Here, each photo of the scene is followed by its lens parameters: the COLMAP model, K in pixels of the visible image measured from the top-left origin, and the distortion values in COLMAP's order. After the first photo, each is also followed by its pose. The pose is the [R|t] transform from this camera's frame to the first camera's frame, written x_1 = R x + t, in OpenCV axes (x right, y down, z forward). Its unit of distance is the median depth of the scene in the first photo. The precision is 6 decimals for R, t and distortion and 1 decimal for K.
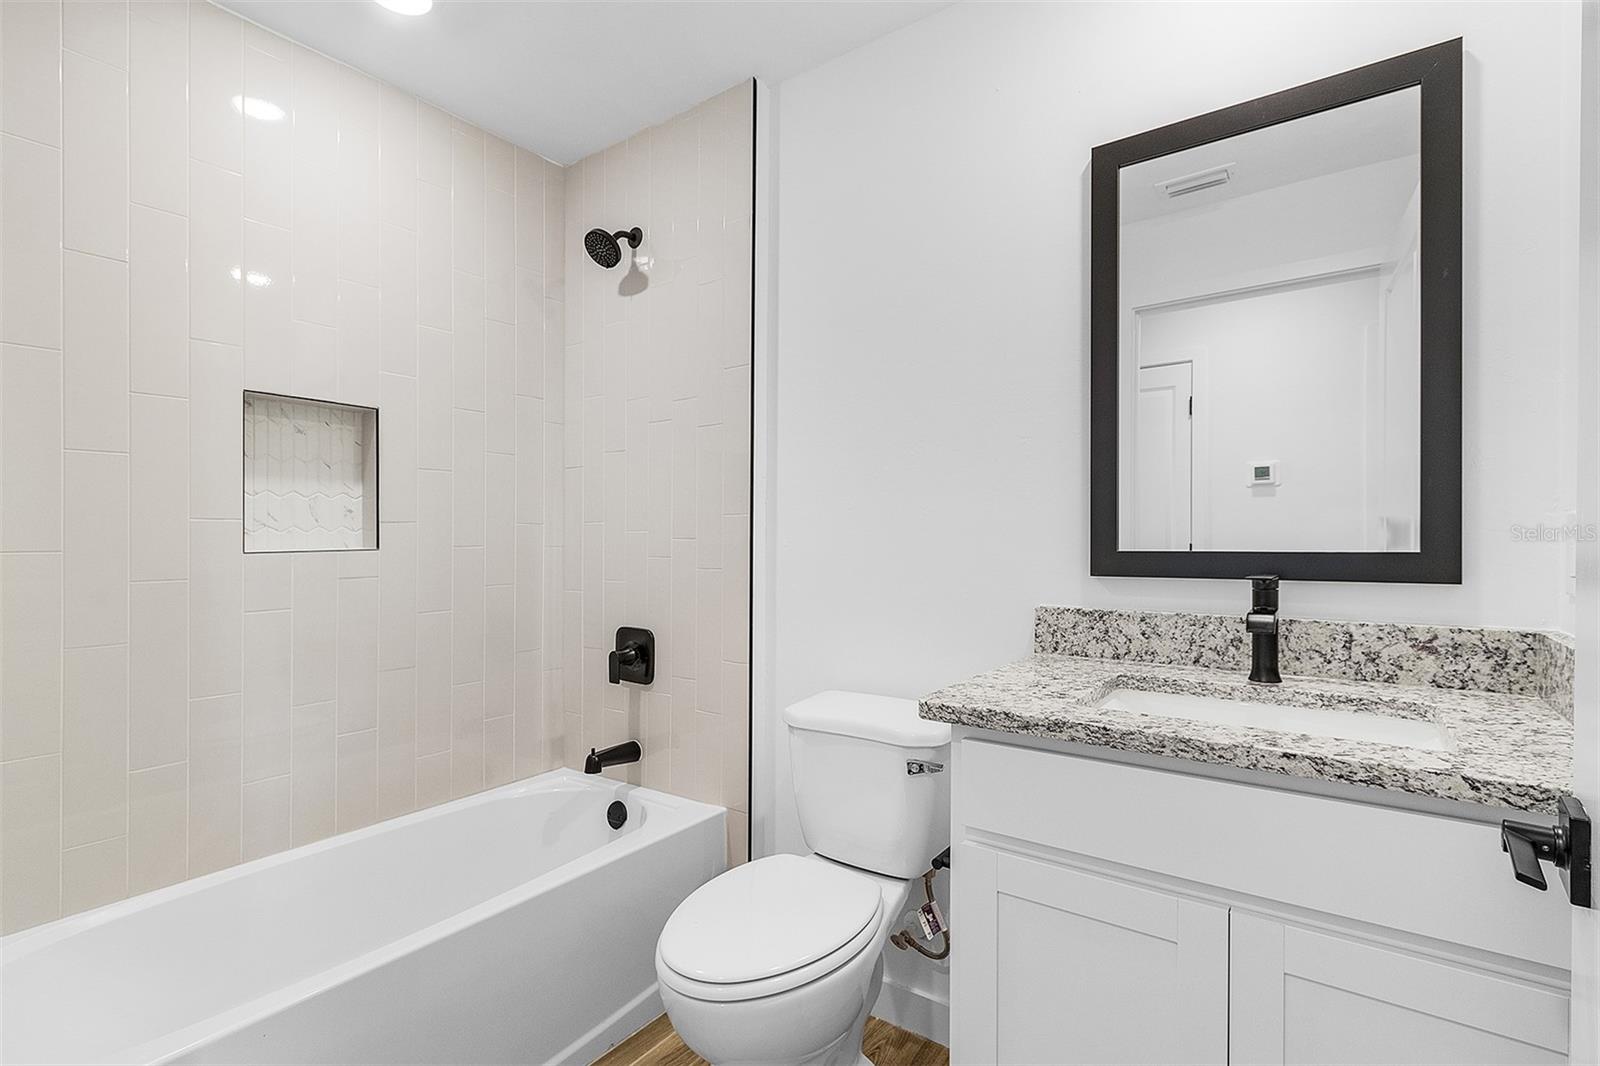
lens RADIAL K [[753.2, 0, 844.3], [0, 753.2, 555.4], [0, 0, 1]] dist [0.004654, -0.000520]
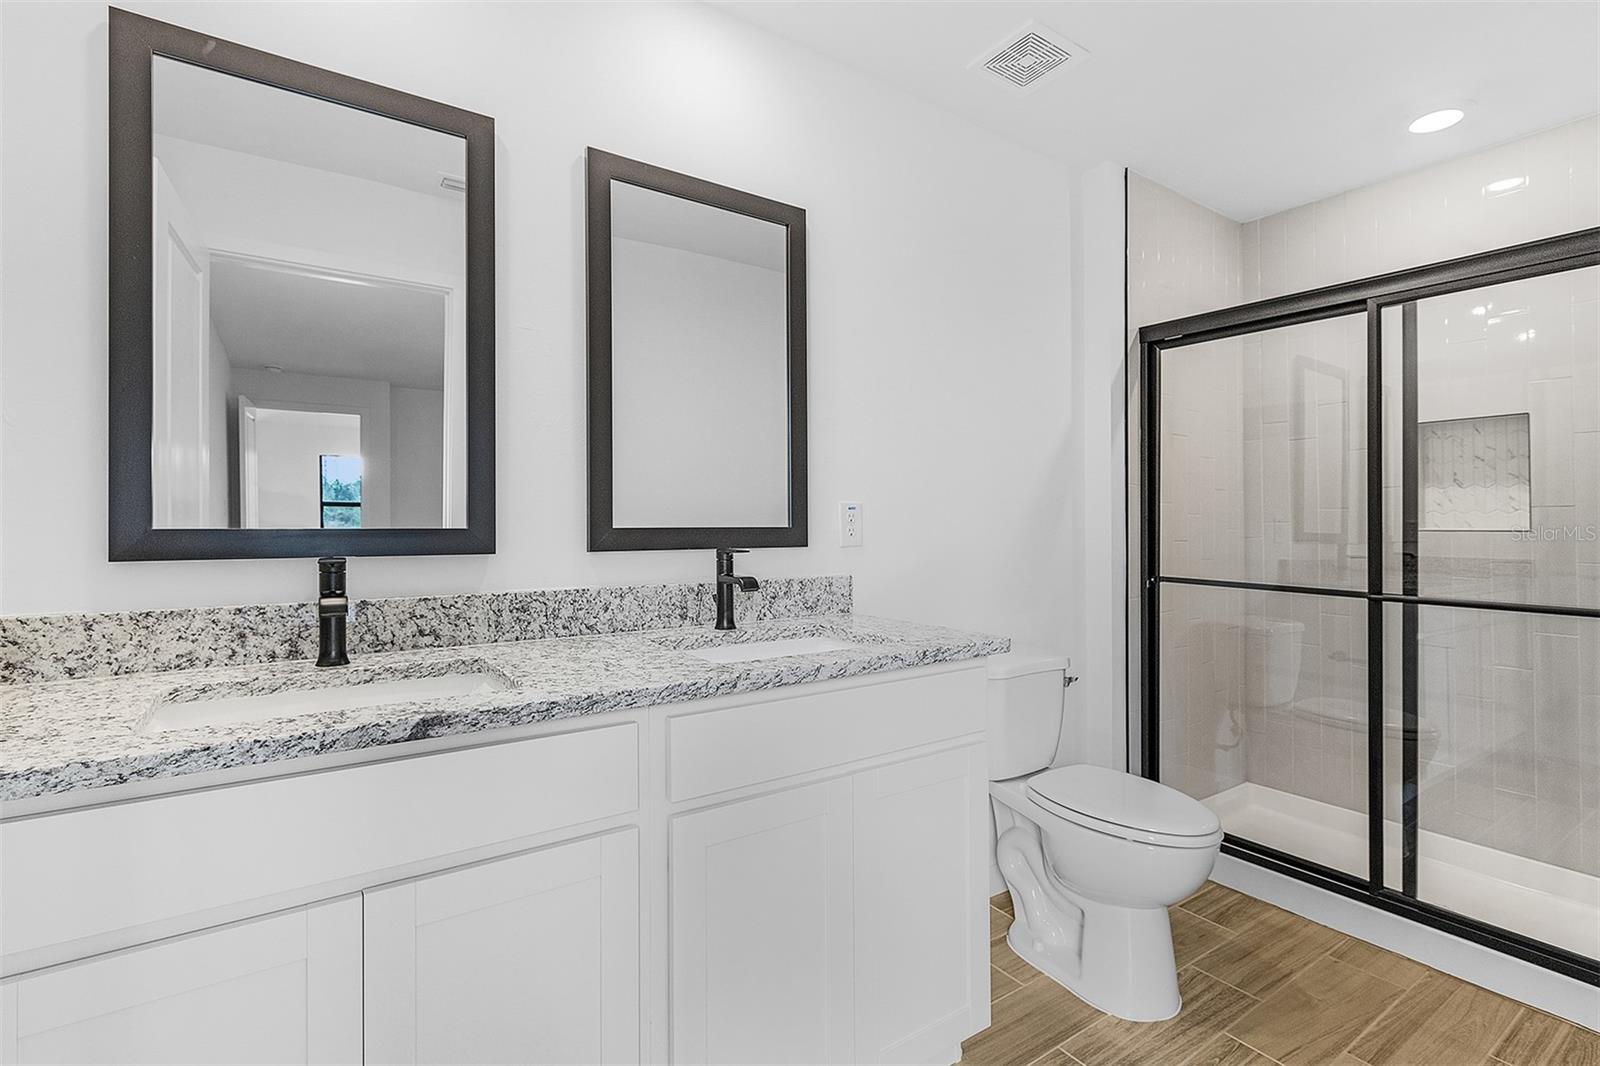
lens RADIAL K [[753.2, 0, 796.0], [0, 753.2, 516.1], [0, 0, 1]] dist [0.004654, -0.000520]
pose [[0.349544, 0.011997, 0.936843, -0.160851], [0.013770, 0.999744, -0.017940, -0.000140], [-0.936819, 0.019171, 0.349289, 0.107977]]
